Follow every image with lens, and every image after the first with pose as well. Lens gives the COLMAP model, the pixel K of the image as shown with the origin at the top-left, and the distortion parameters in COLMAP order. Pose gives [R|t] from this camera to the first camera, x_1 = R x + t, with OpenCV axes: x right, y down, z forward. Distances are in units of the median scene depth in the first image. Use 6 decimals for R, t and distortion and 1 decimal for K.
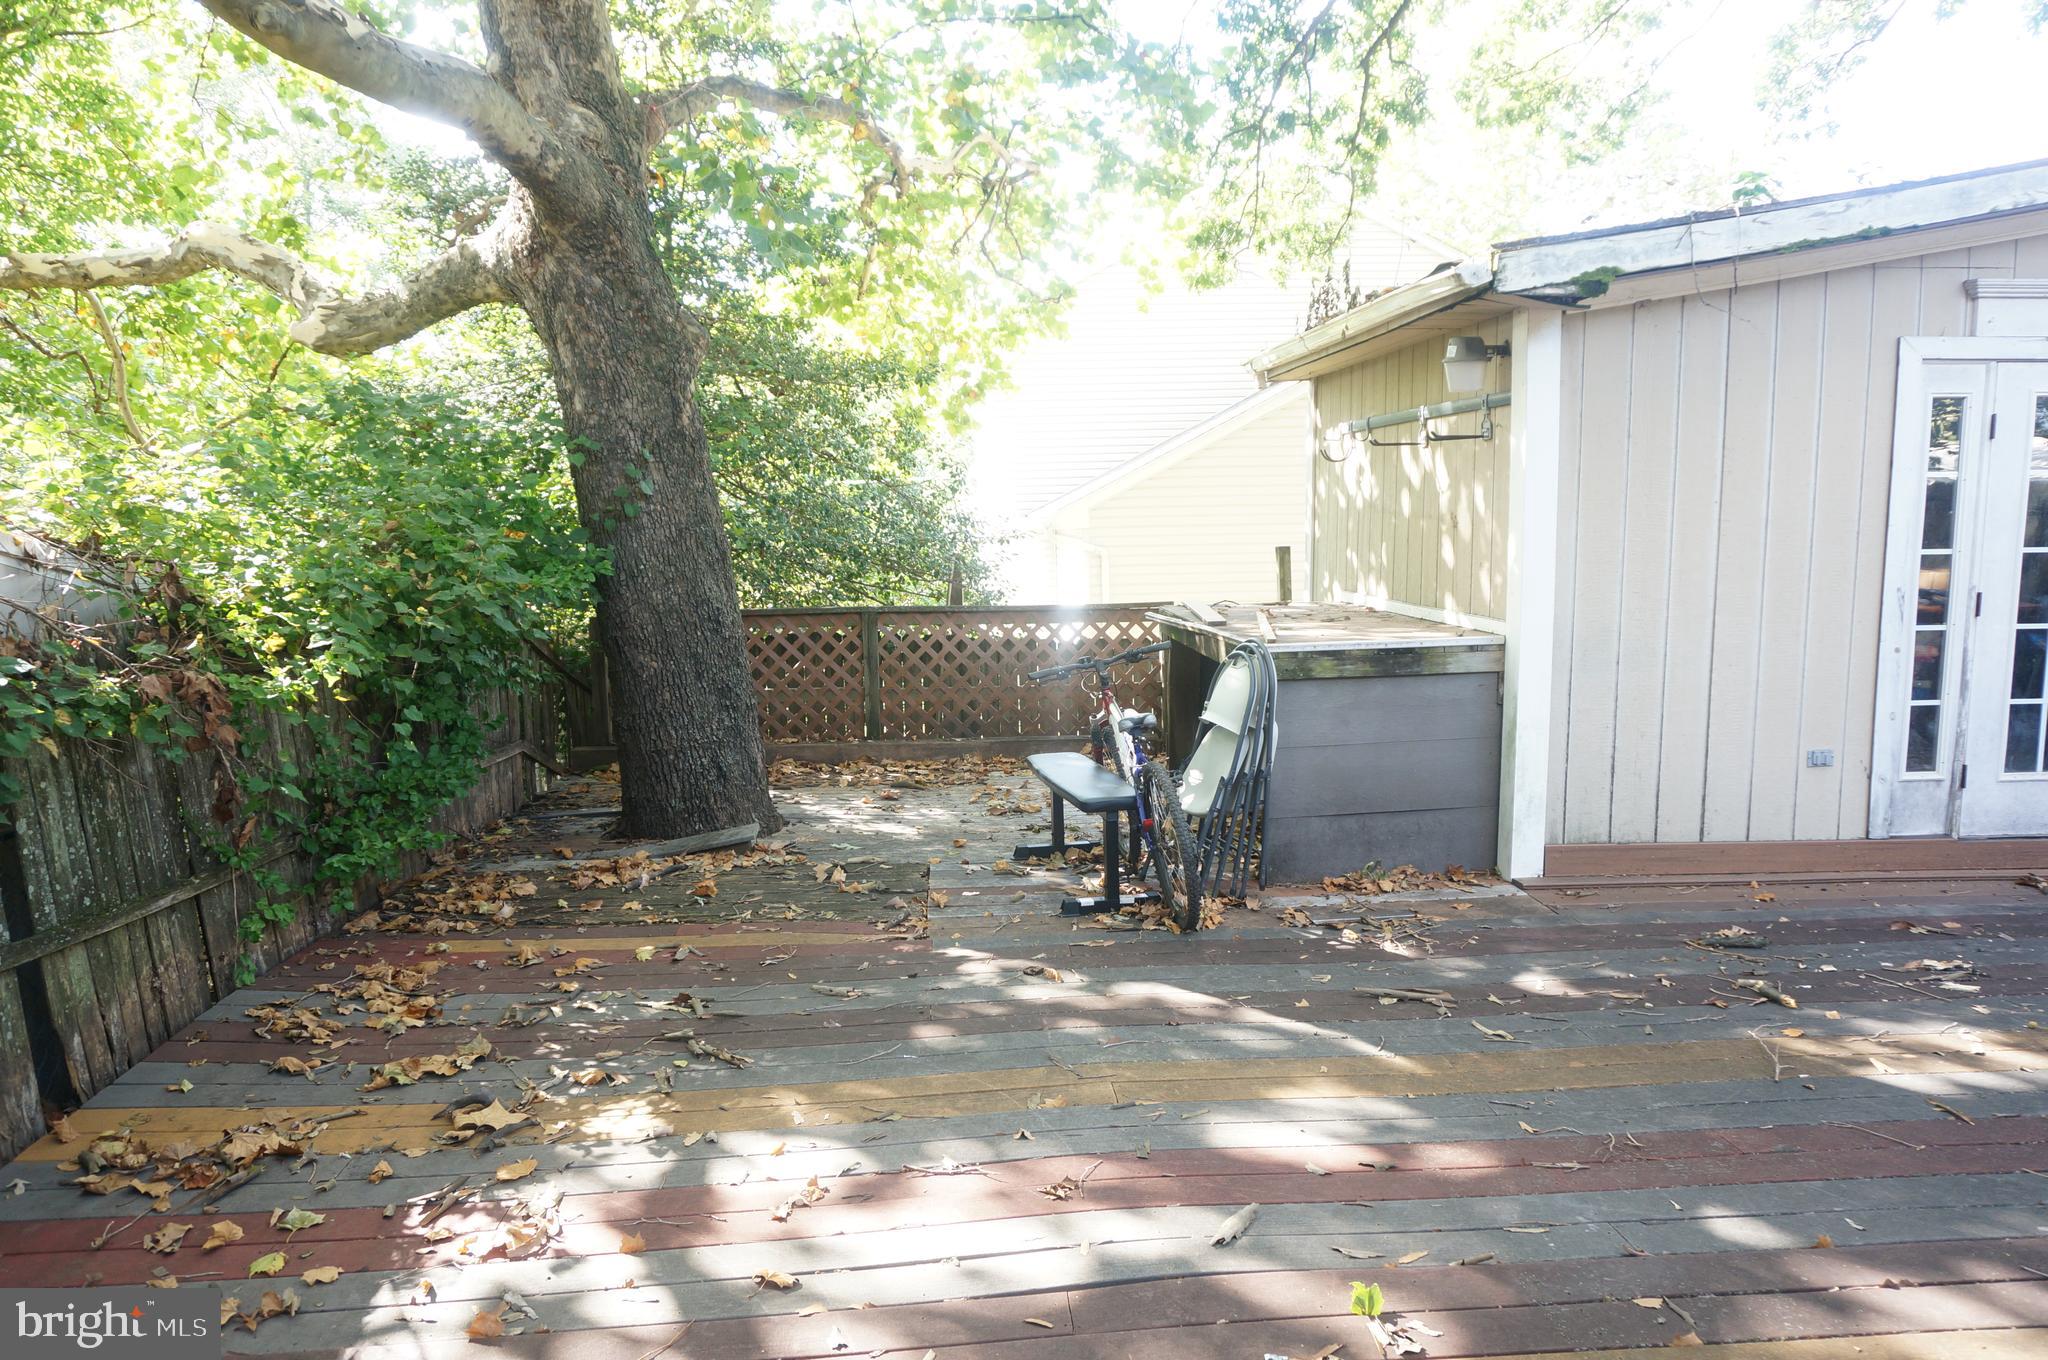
lens RADIAL K [[1364.1, 0, 1017.6], [0, 1364.1, 678.9], [0, 0, 1]] dist [-0.048817, 0.032165]
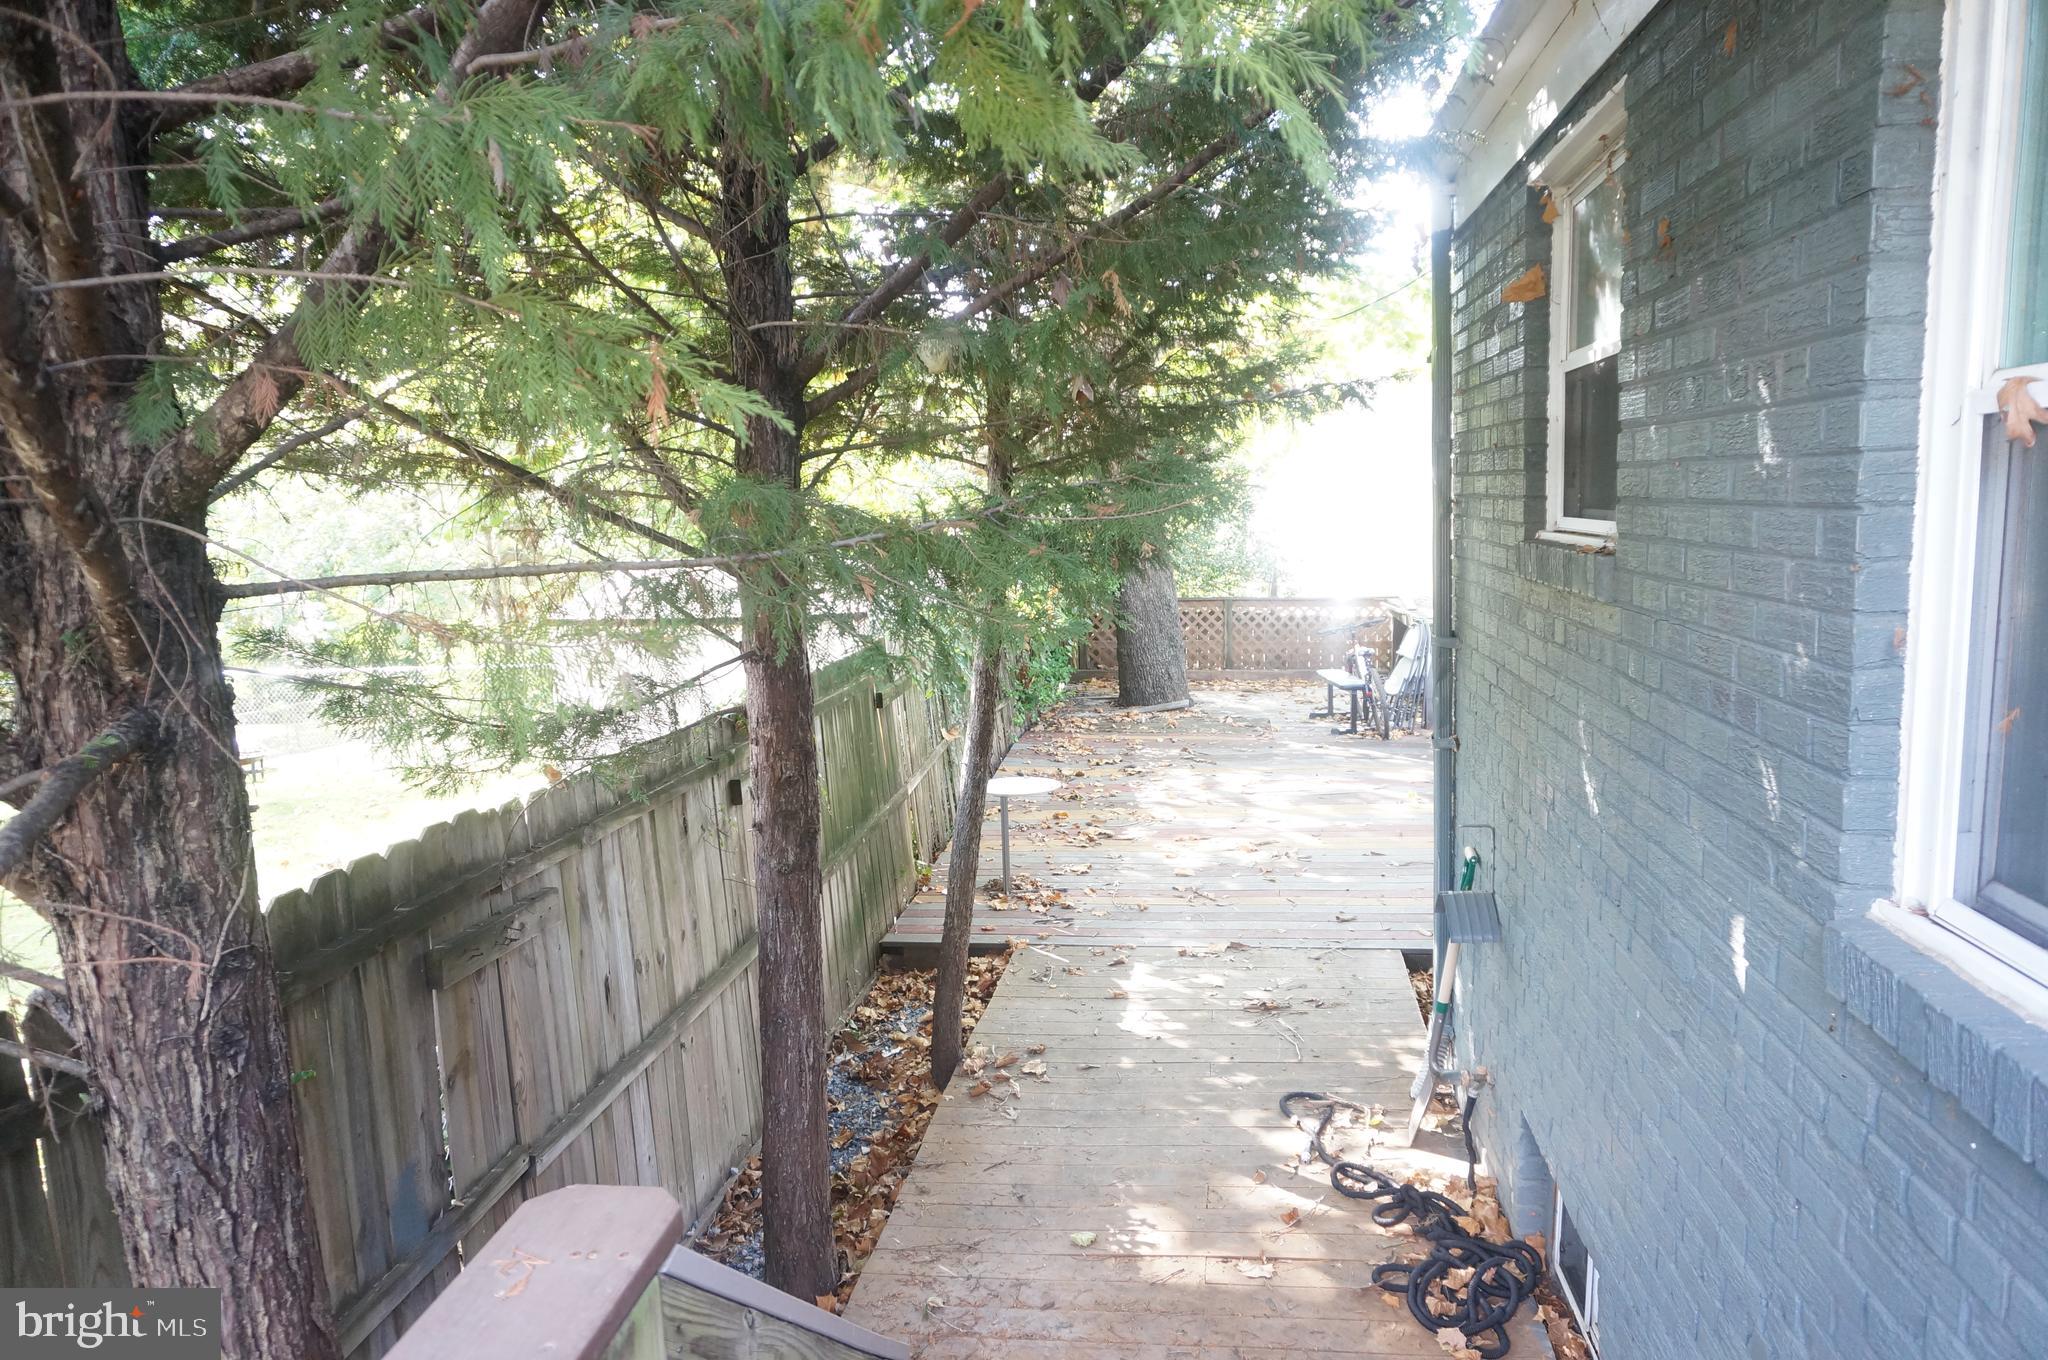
lens RADIAL K [[1364.1, 0, 1001.7], [0, 1364.1, 683.1], [0, 0, 1]] dist [-0.048817, 0.032165]
pose [[0.977583, 0.024448, -0.209128, -0.031698], [-0.019549, 0.999485, 0.025462, 0.034172], [0.209643, -0.020803, 0.977557, -1.303611]]
